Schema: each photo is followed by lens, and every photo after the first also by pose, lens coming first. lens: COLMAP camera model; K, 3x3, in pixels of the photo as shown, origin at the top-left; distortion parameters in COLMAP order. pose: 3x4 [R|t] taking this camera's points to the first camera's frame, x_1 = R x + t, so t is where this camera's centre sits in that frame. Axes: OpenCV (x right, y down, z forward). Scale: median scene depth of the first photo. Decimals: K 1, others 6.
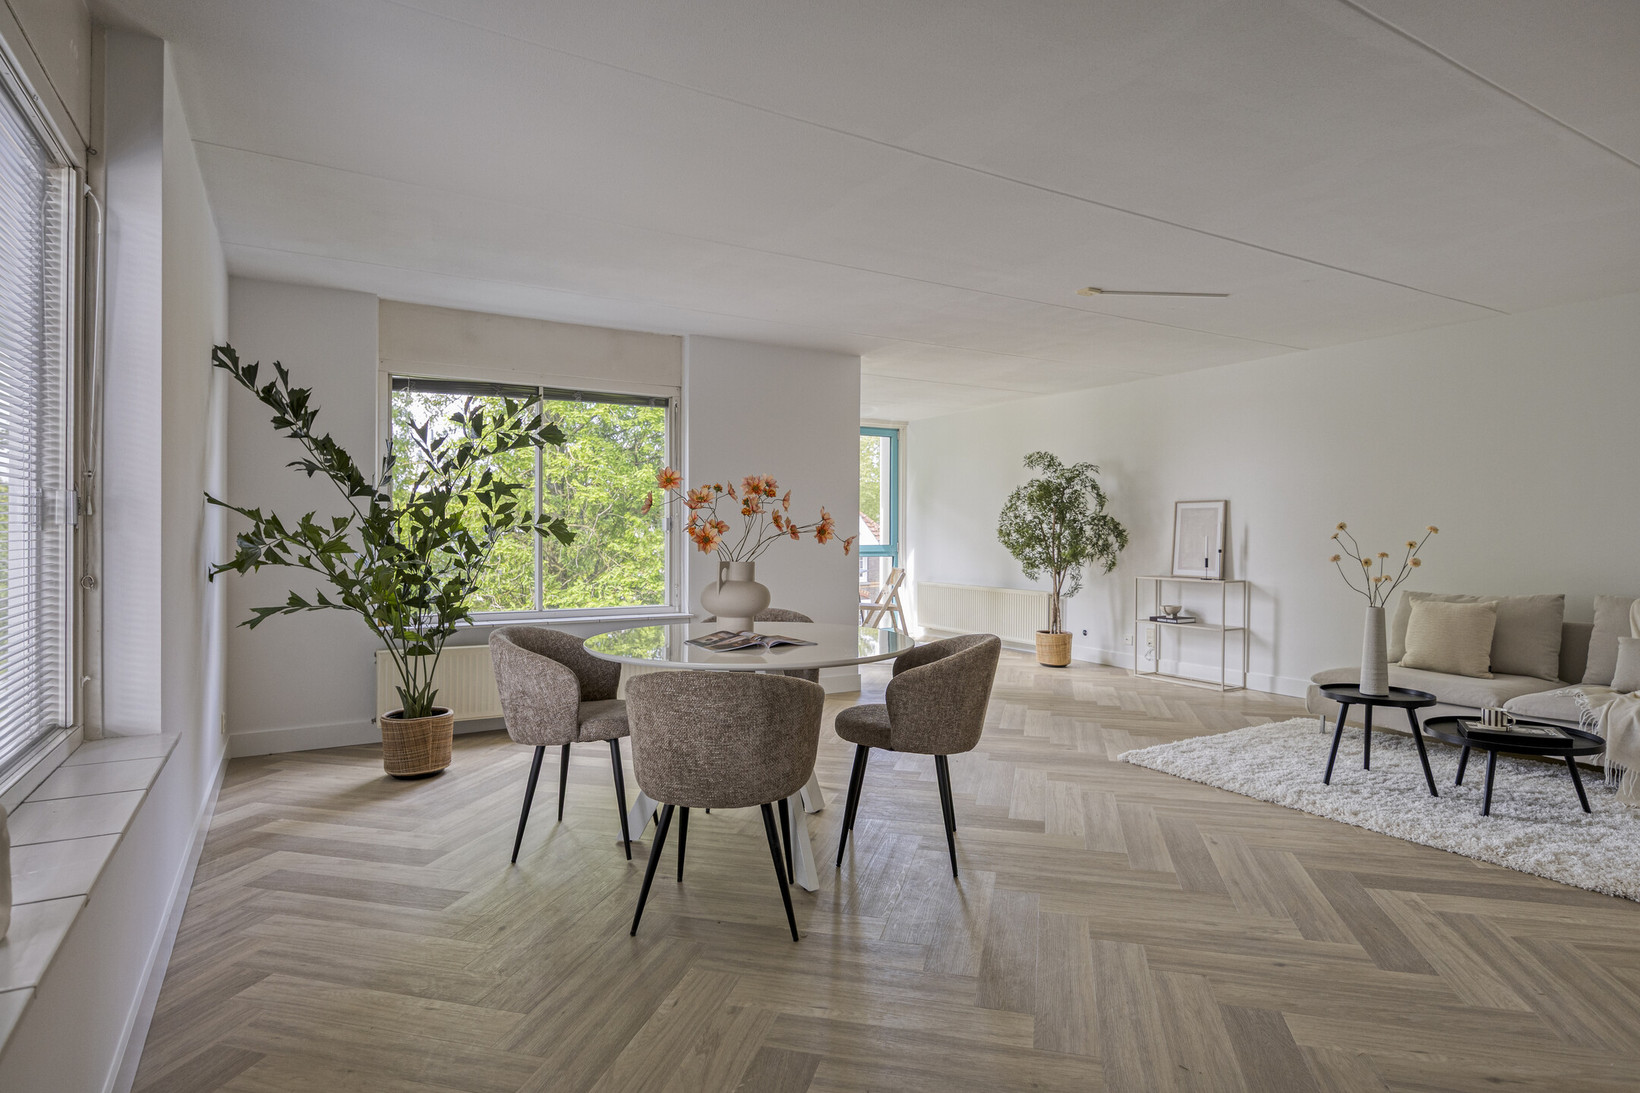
lens RADIAL K [[900.0, 0, 823.8], [0, 900.0, 537.5], [0, 0, 1]] dist [-0.002478, -0.000846]
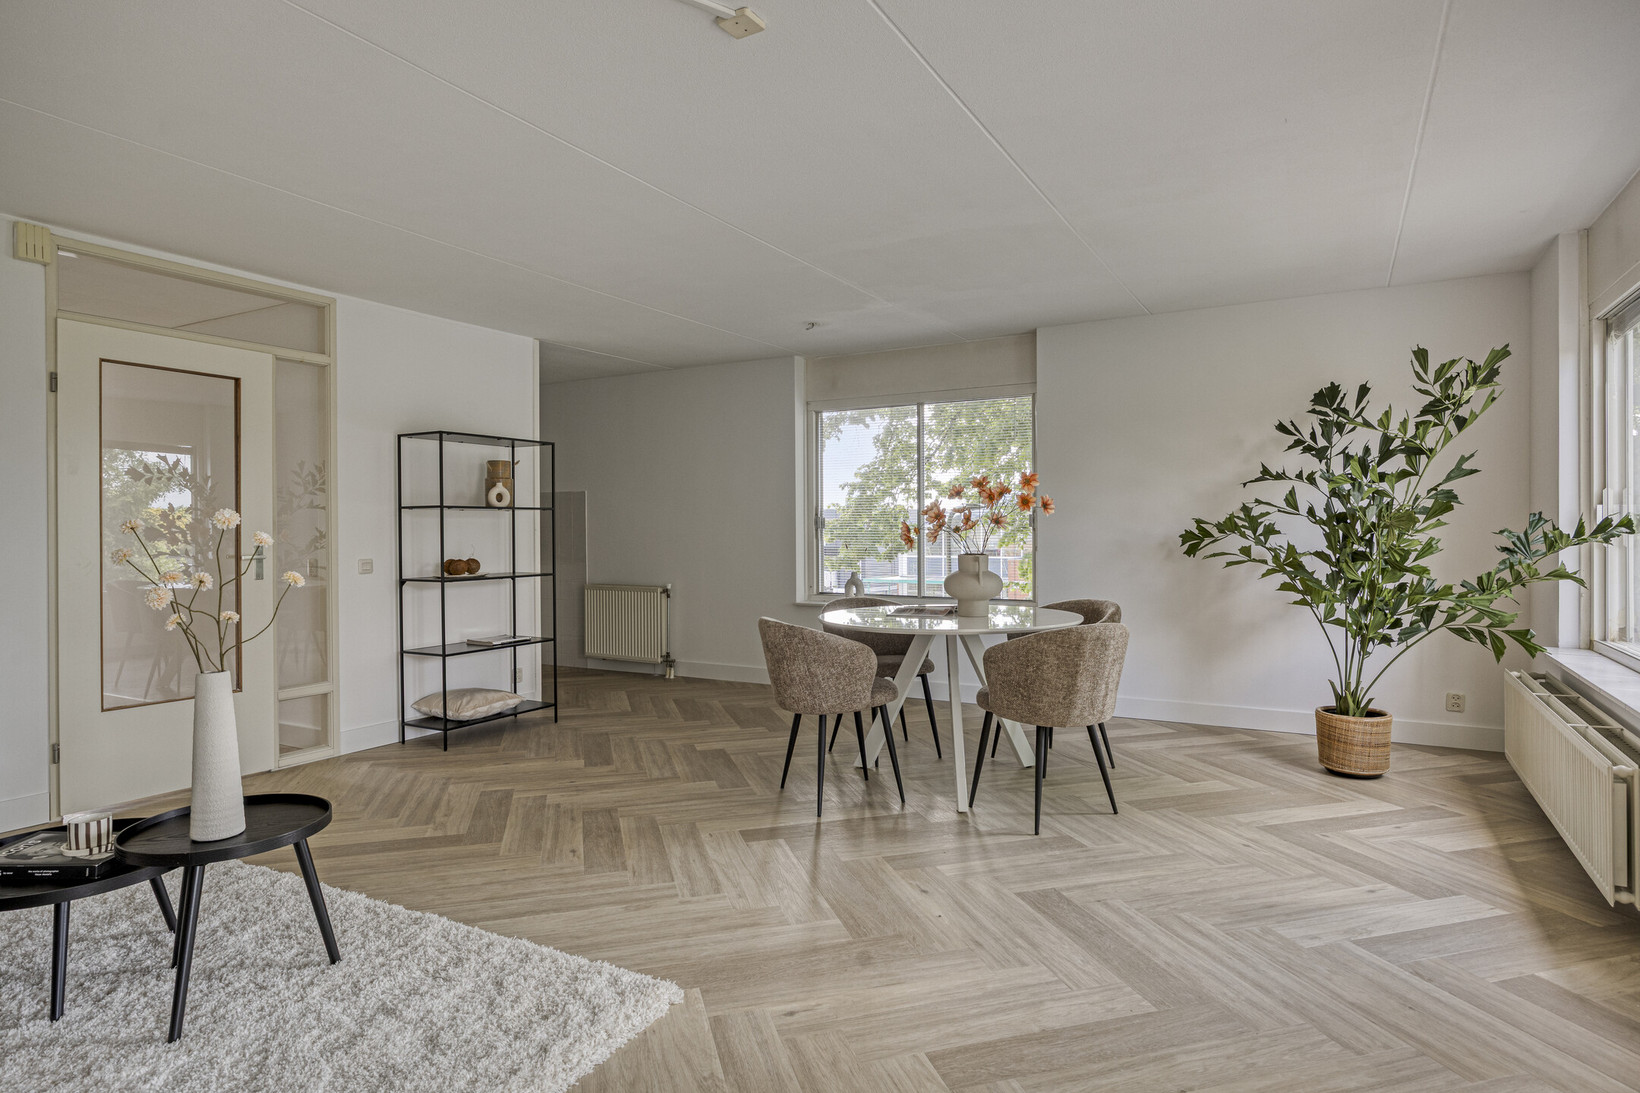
lens RADIAL K [[900.9, 0, 807.2], [0, 900.9, 539.3], [0, 0, 1]] dist [-0.012571, 0.005104]
pose [[-0.878393, 0.004222, -0.477920, 0.480200], [-0.001318, 0.999936, 0.011255, -0.004329], [0.477937, 0.010517, -0.878331, 1.399680]]
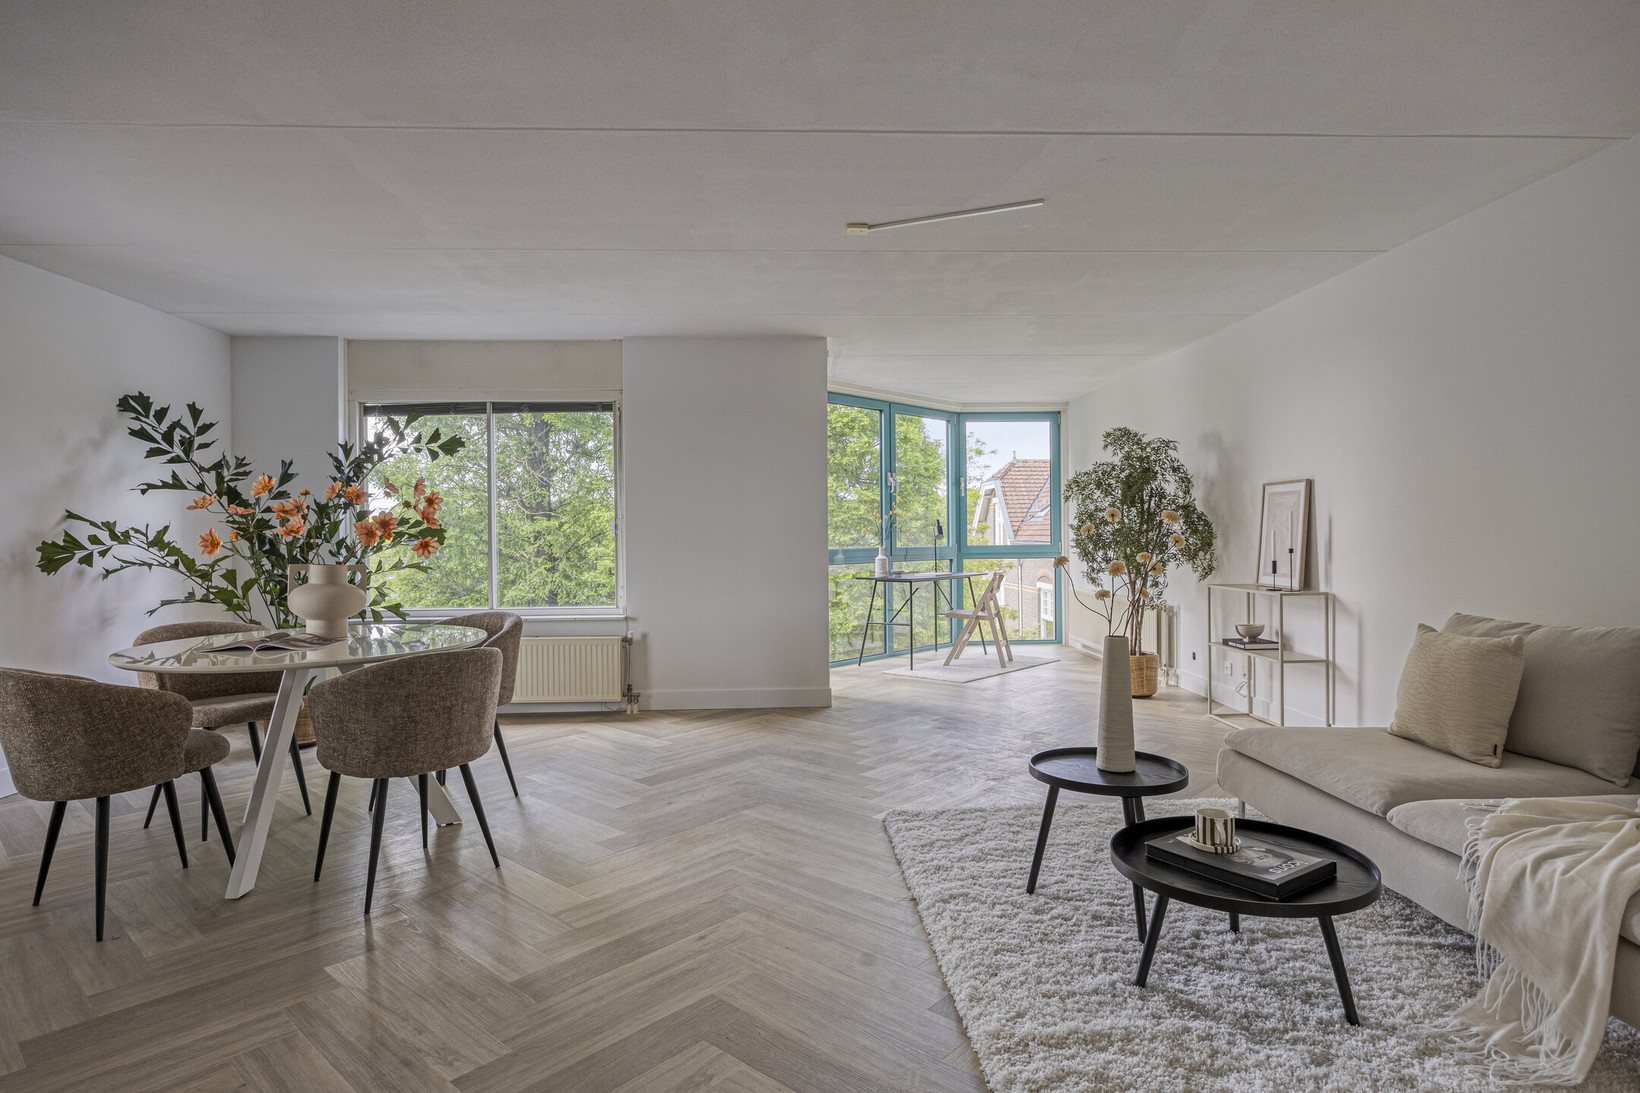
lens RADIAL K [[900.9, 0, 836.2], [0, 900.9, 537.7], [0, 0, 1]] dist [-0.012571, 0.005104]
pose [[0.878901, -0.011565, -0.476864, 0.641043], [0.010980, 0.999932, -0.004014, 0.004931], [0.476877, -0.001708, 0.878968, 0.278623]]
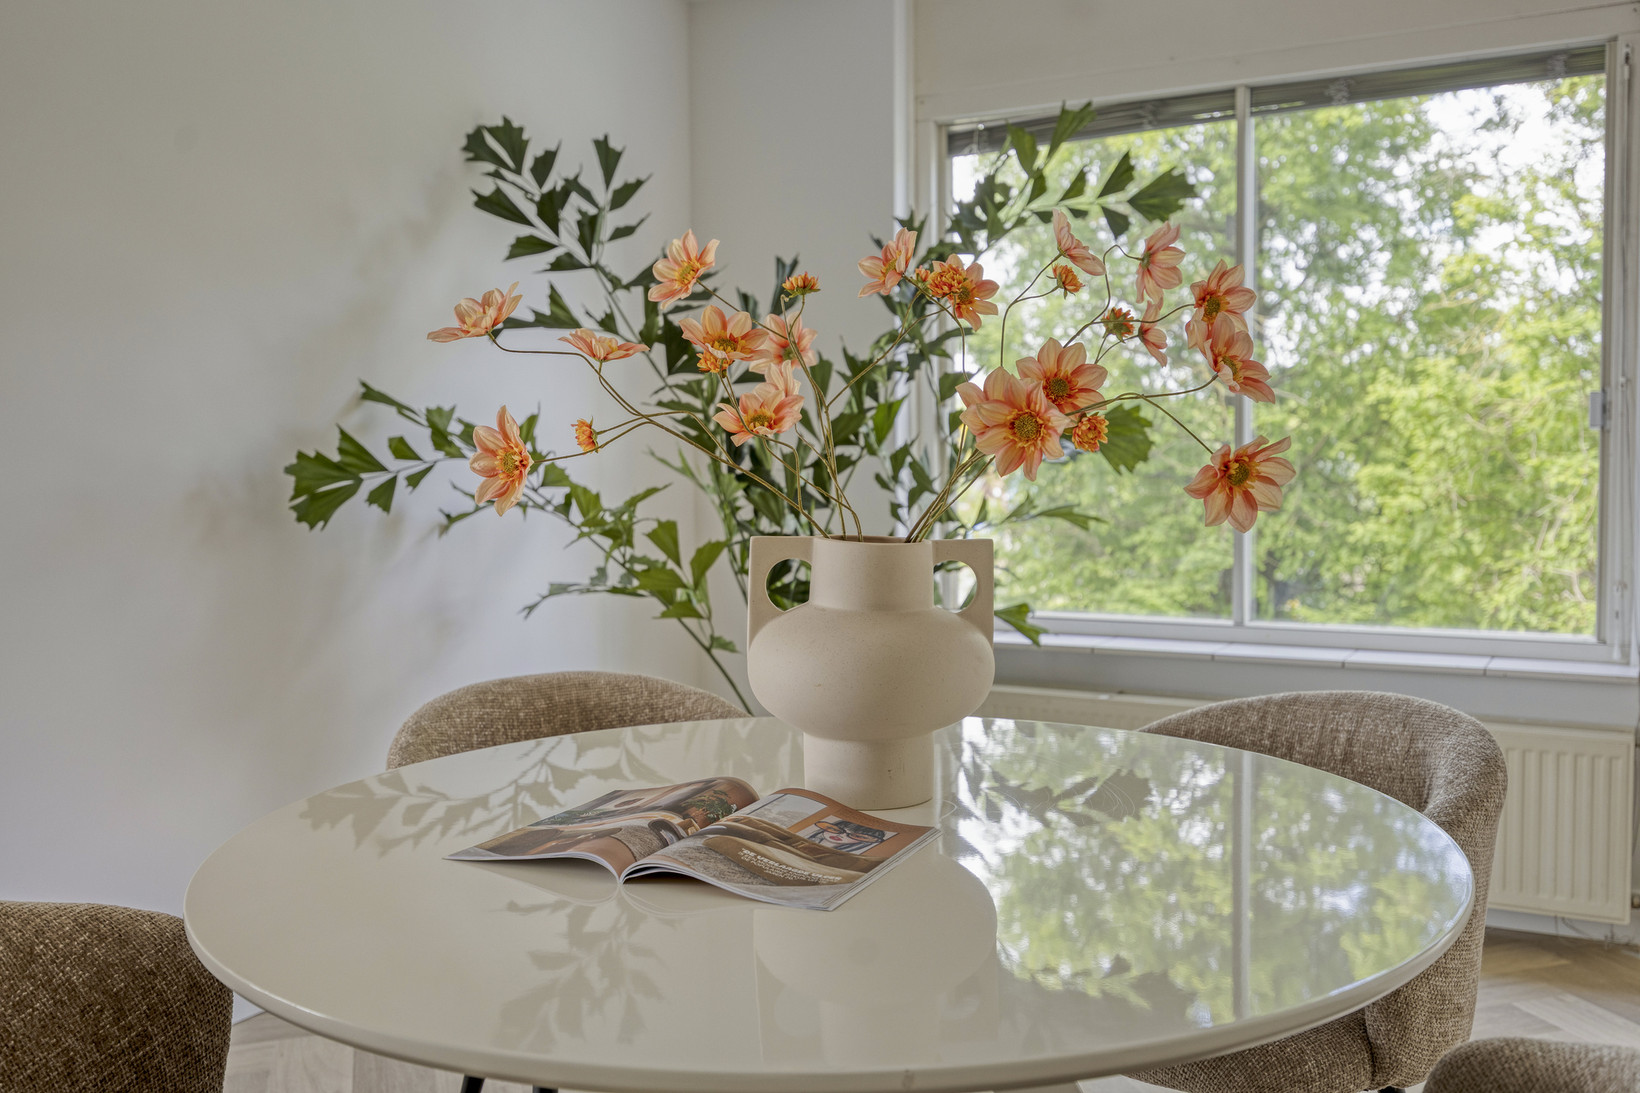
lens RADIAL K [[1496.1, 0, 832.7], [0, 1496.1, 550.7], [0, 0, 1]] dist [0.005528, 0.000000]
pose [[0.506531, 0.048759, -0.860842, 0.218352], [0.008770, 0.998057, 0.061691, 0.001191], [0.862177, -0.038798, 0.505119, 0.543329]]
